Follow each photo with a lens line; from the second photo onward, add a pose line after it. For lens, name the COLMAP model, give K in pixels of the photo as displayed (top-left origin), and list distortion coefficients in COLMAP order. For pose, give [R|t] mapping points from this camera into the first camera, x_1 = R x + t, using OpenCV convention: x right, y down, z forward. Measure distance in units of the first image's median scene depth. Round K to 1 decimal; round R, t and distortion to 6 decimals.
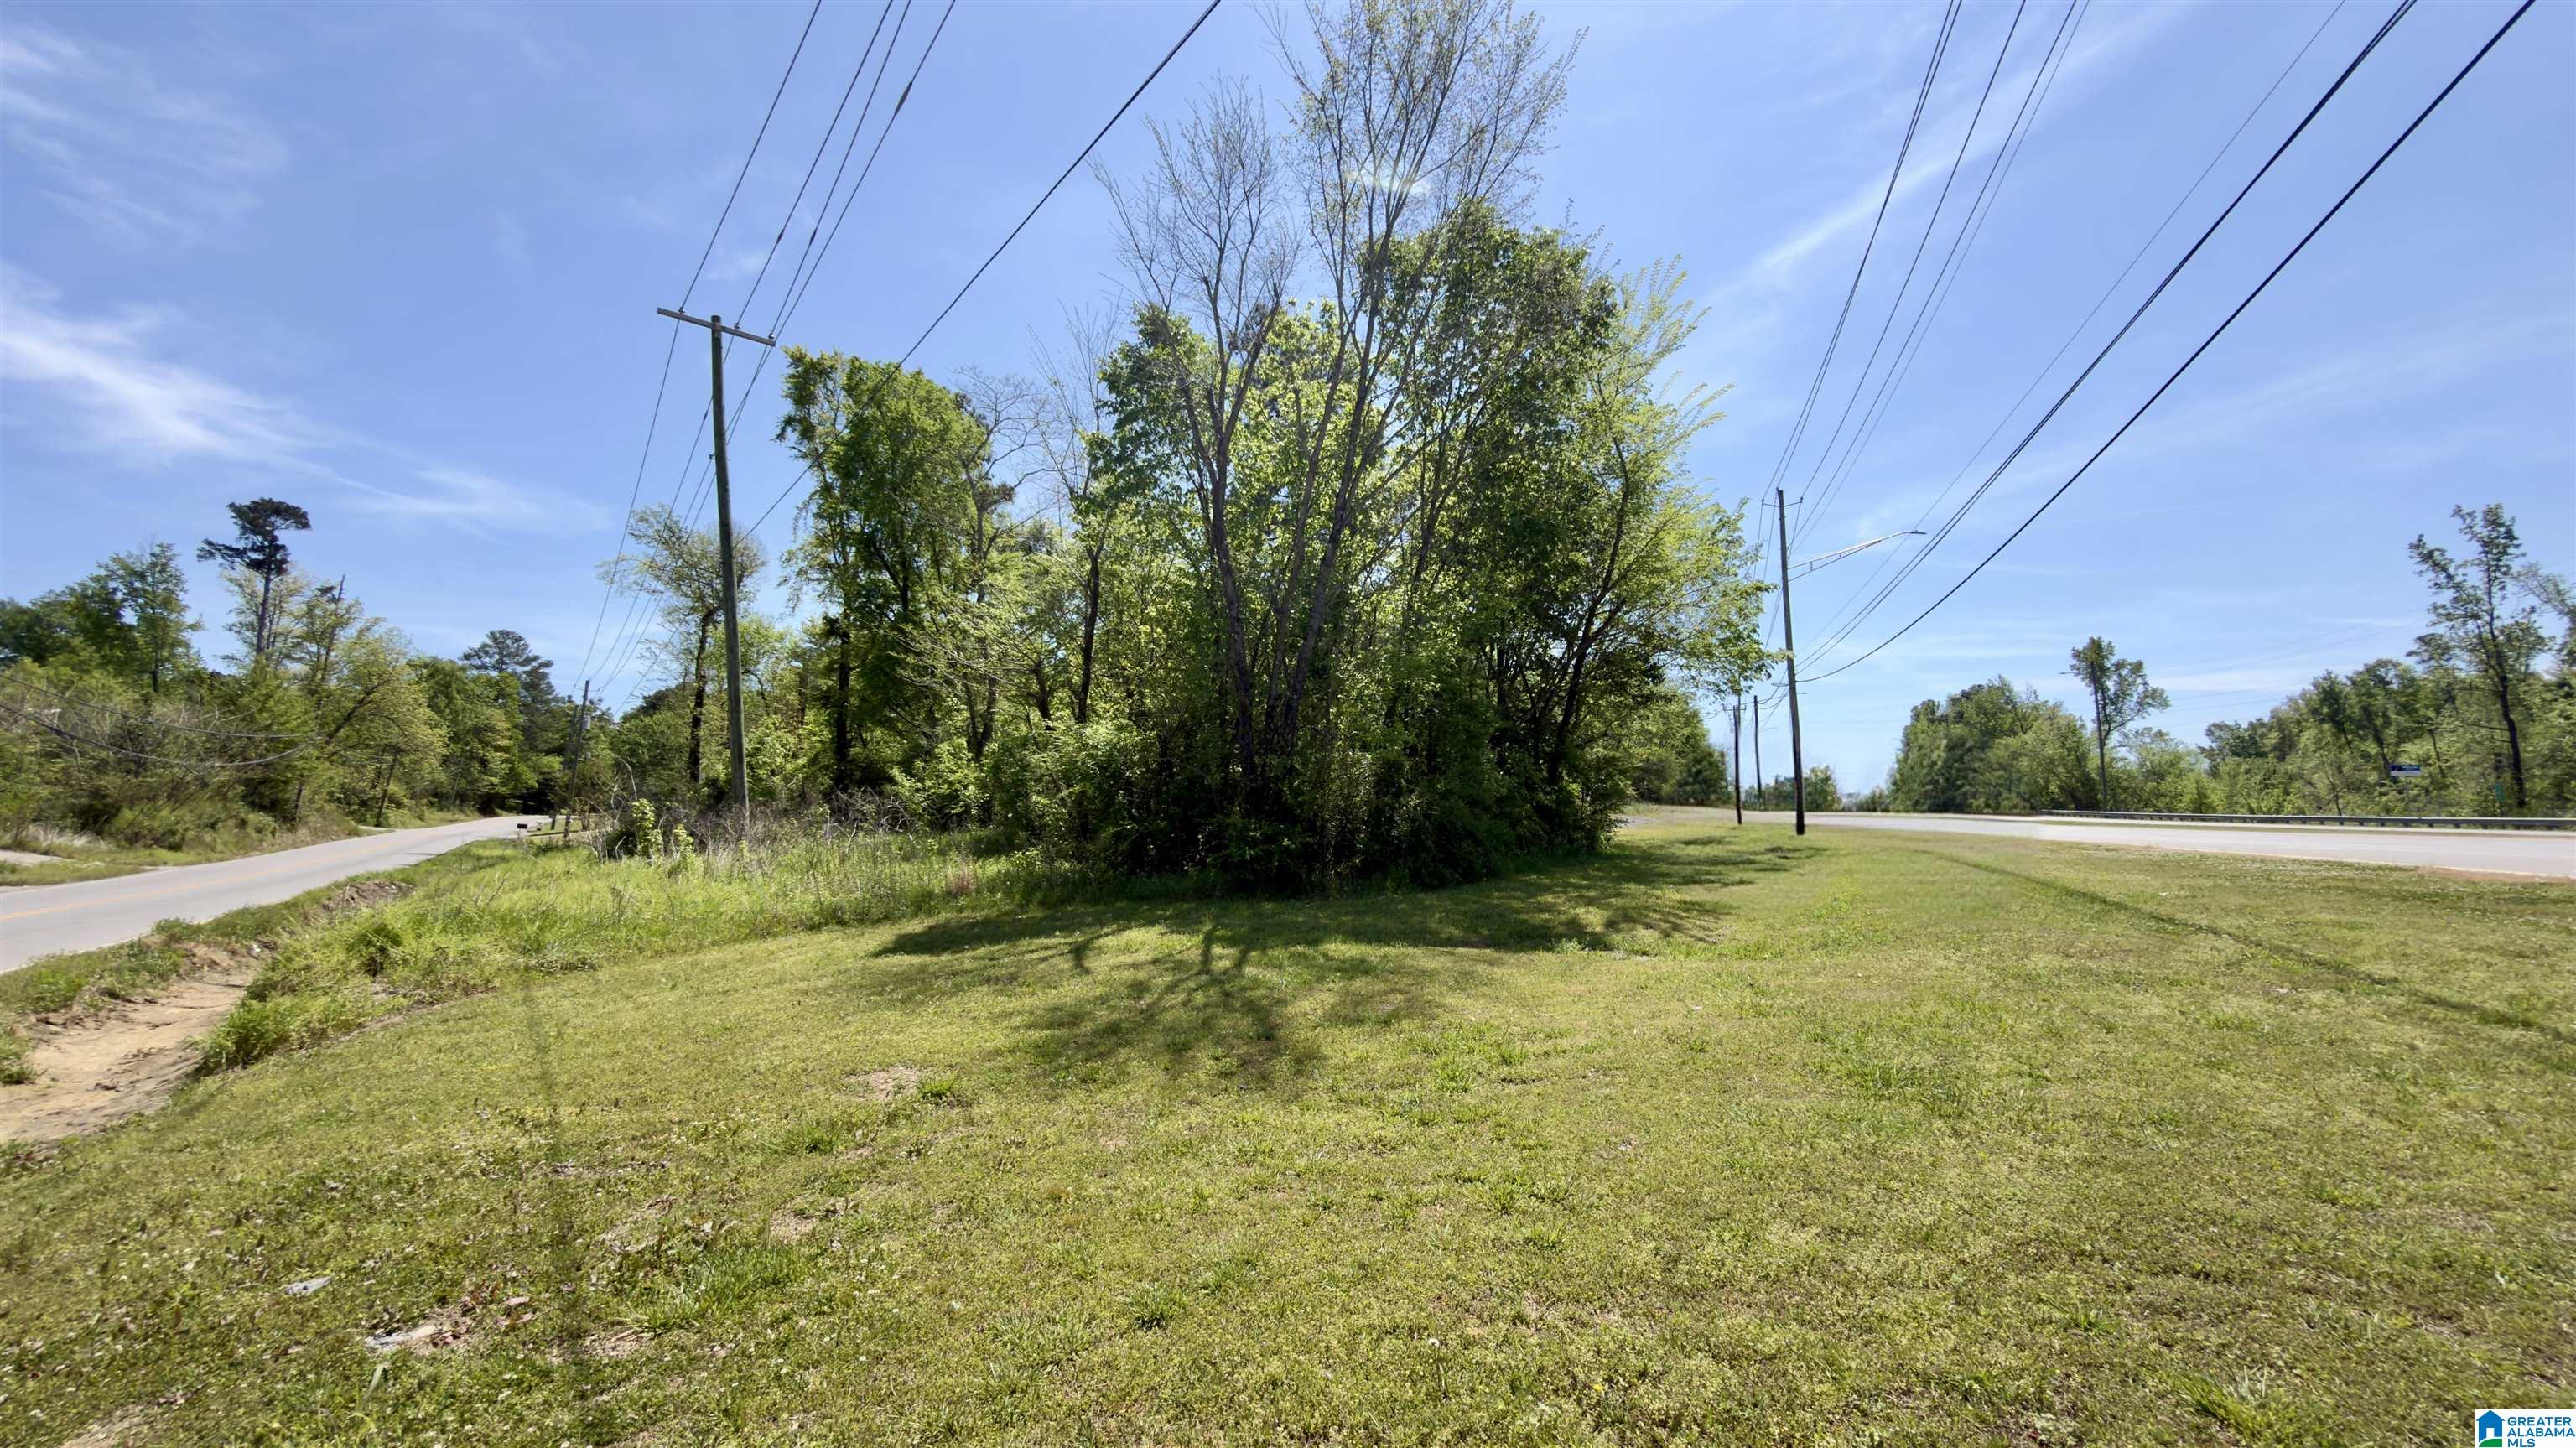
lens RADIAL K [[1012.3, 0, 1286.8], [0, 1012.3, 759.4], [0, 0, 1]] dist [0.000170, -0.000029]
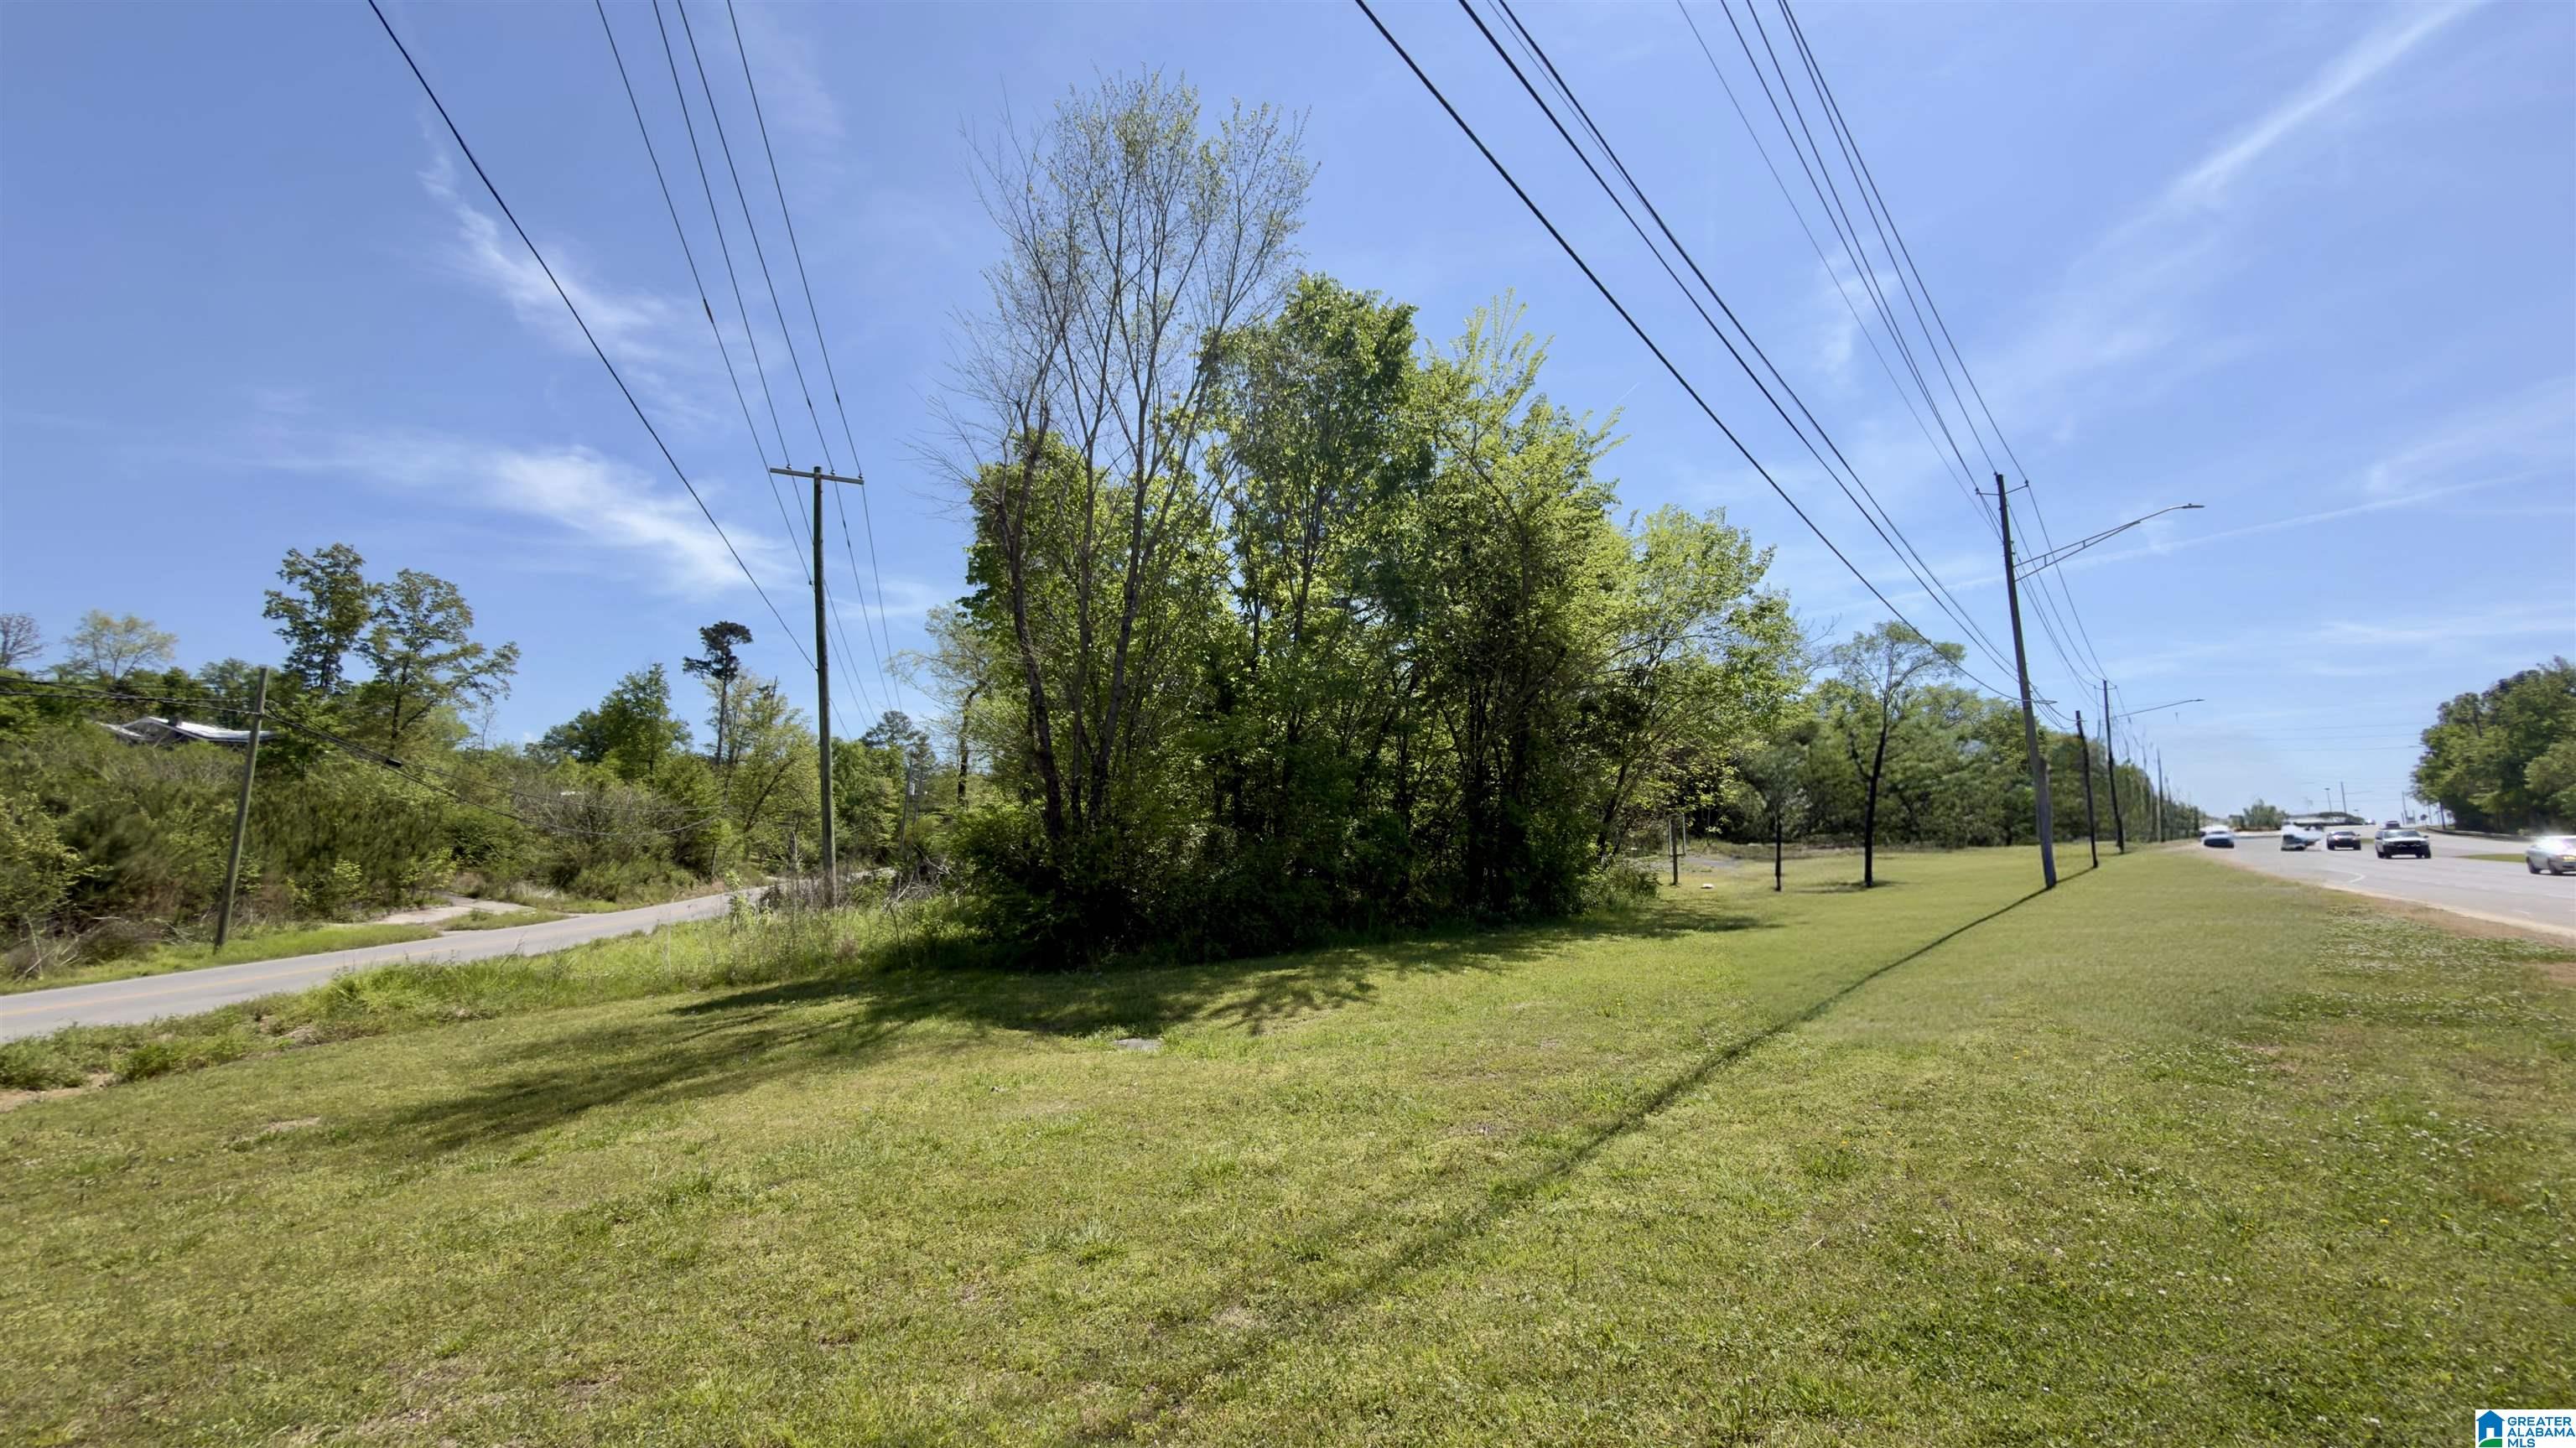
lens RADIAL K [[1012.3, 0, 1292.5], [0, 1012.3, 729.8], [0, 0, 1]] dist [0.000170, -0.000029]
pose [[0.948674, -0.051112, -0.312097, 0.070332], [0.029406, 0.996834, -0.073867, -0.003332], [0.314885, 0.060898, 0.947174, 0.009383]]
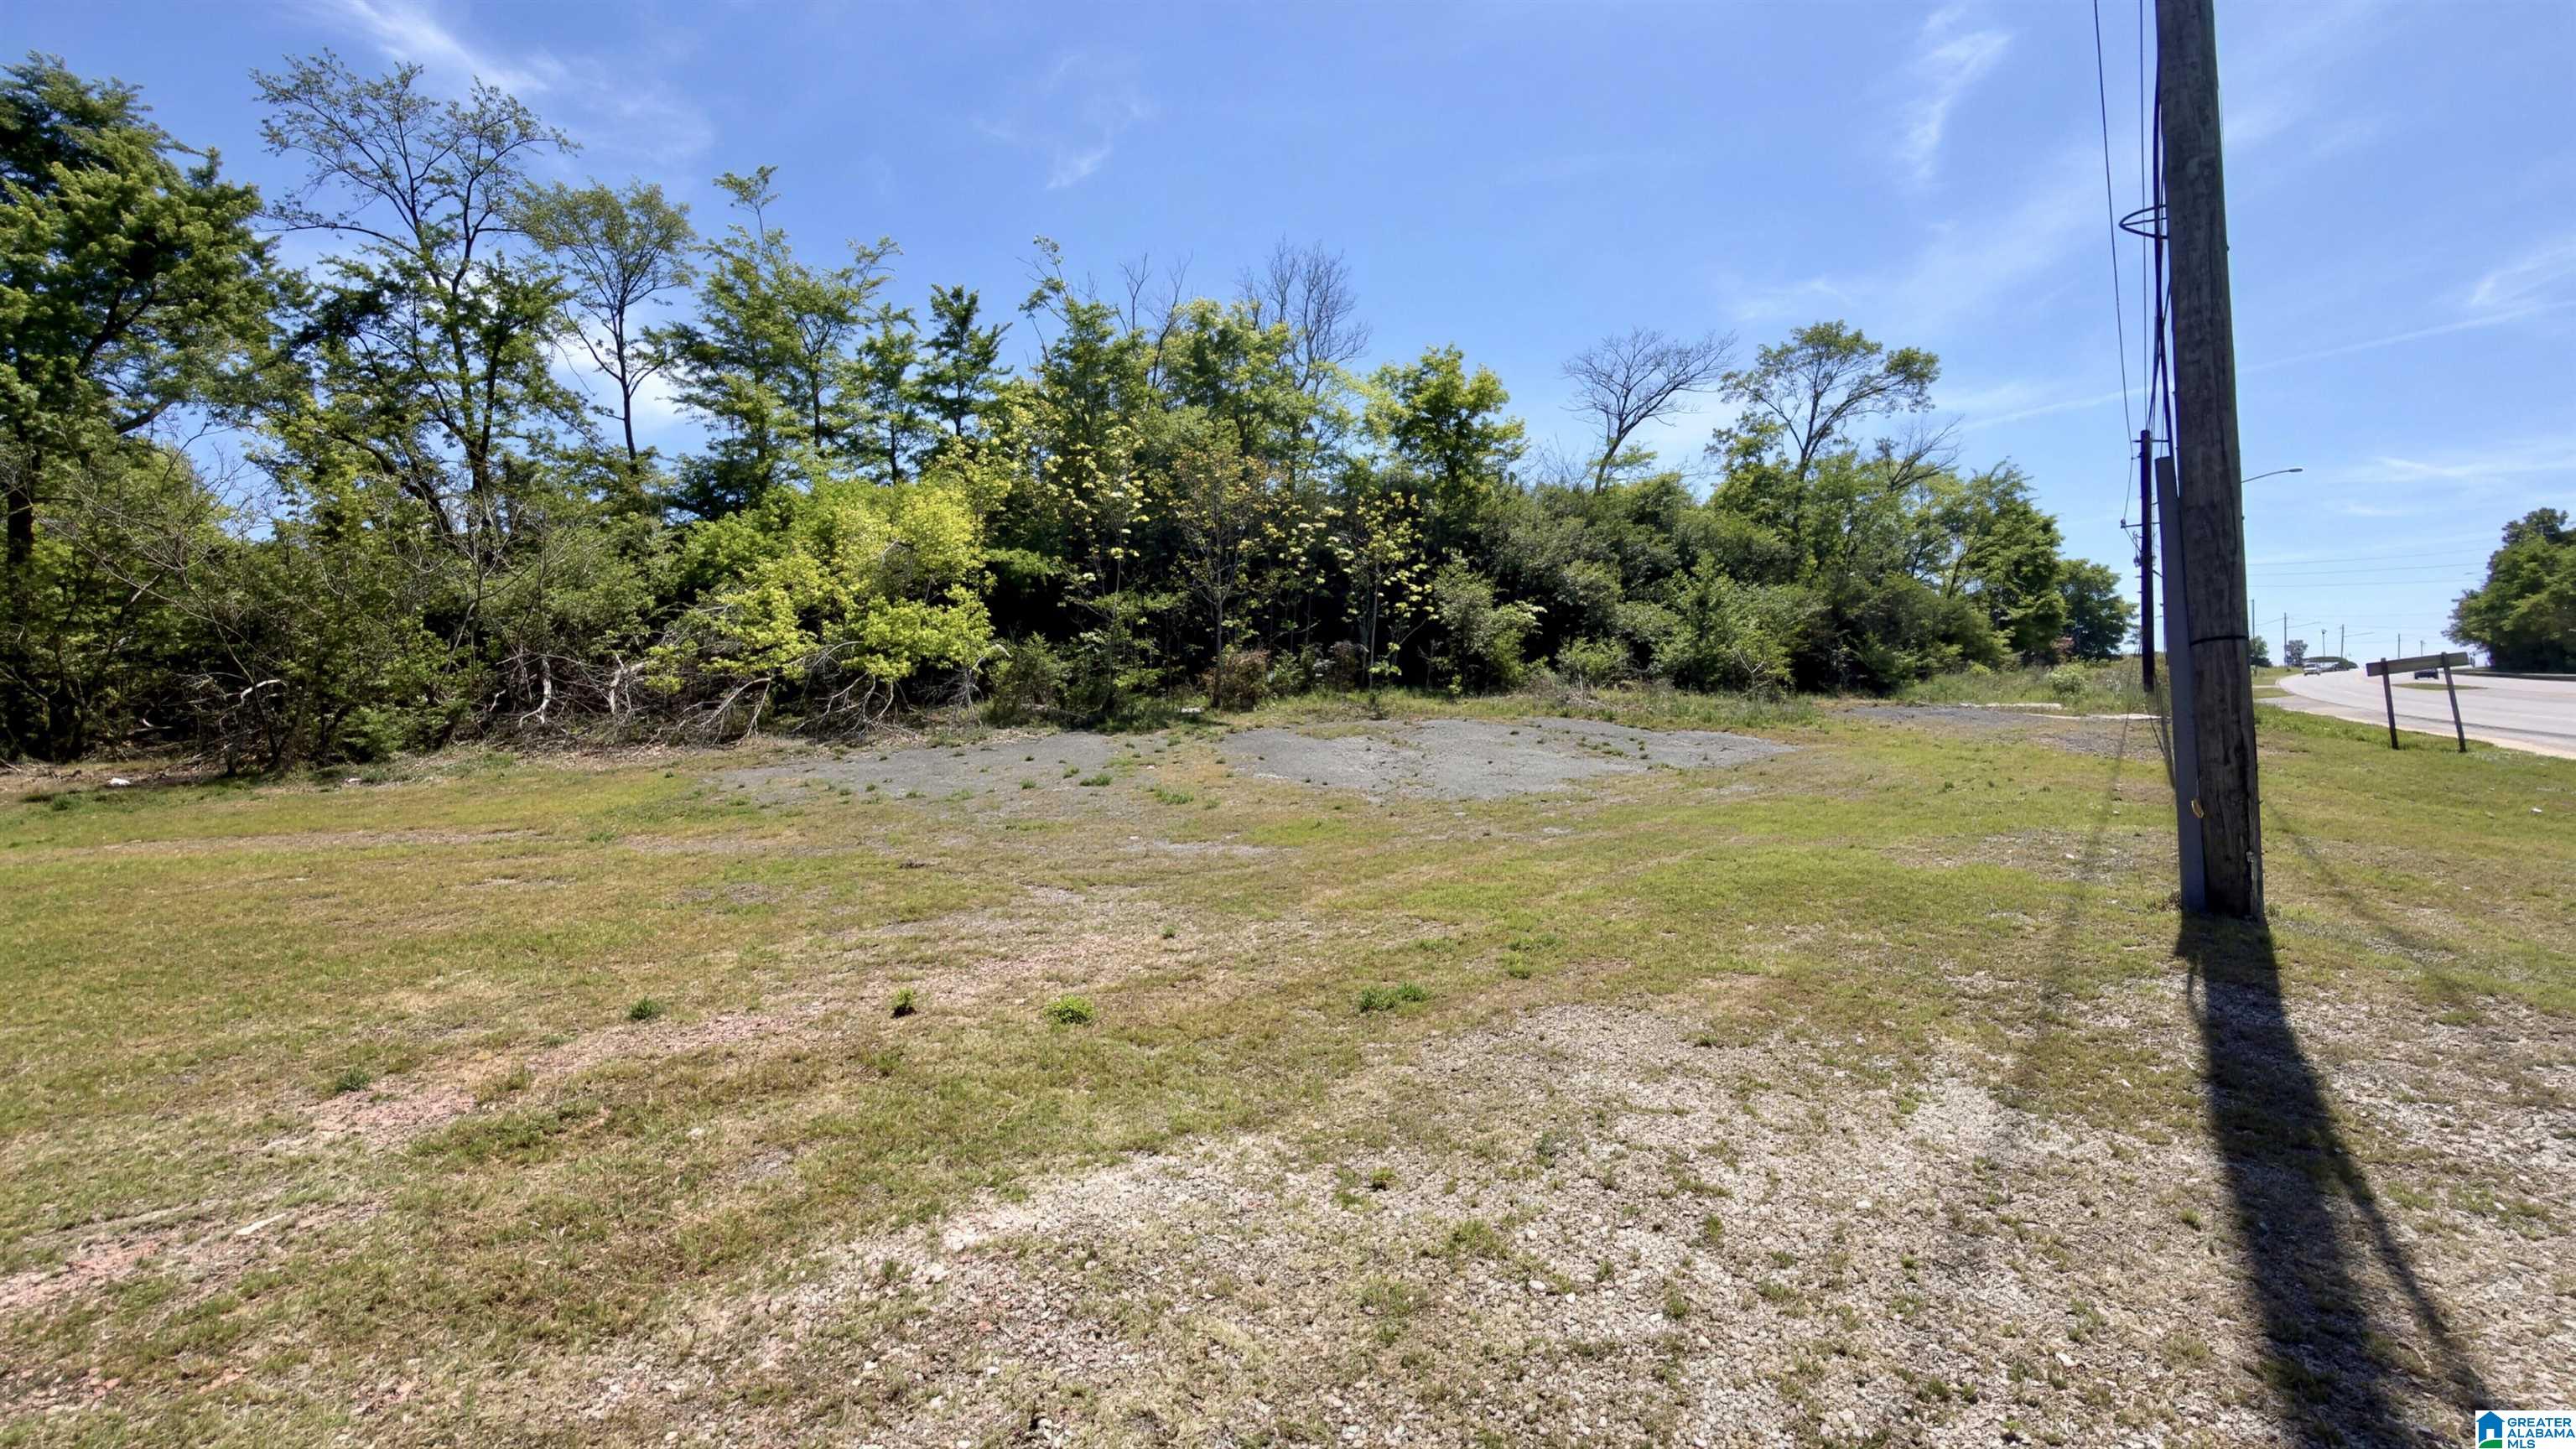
lens RADIAL K [[1012.4, 0, 1282.3], [0, 1012.4, 741.0], [0, 0, 1]] dist [0.000170, -0.000029]
pose [[0.952568, -0.009506, -0.304176, 0.159004], [0.035583, 0.996135, 0.080303, 0.011833], [0.302237, -0.087318, 0.949225, 0.310617]]
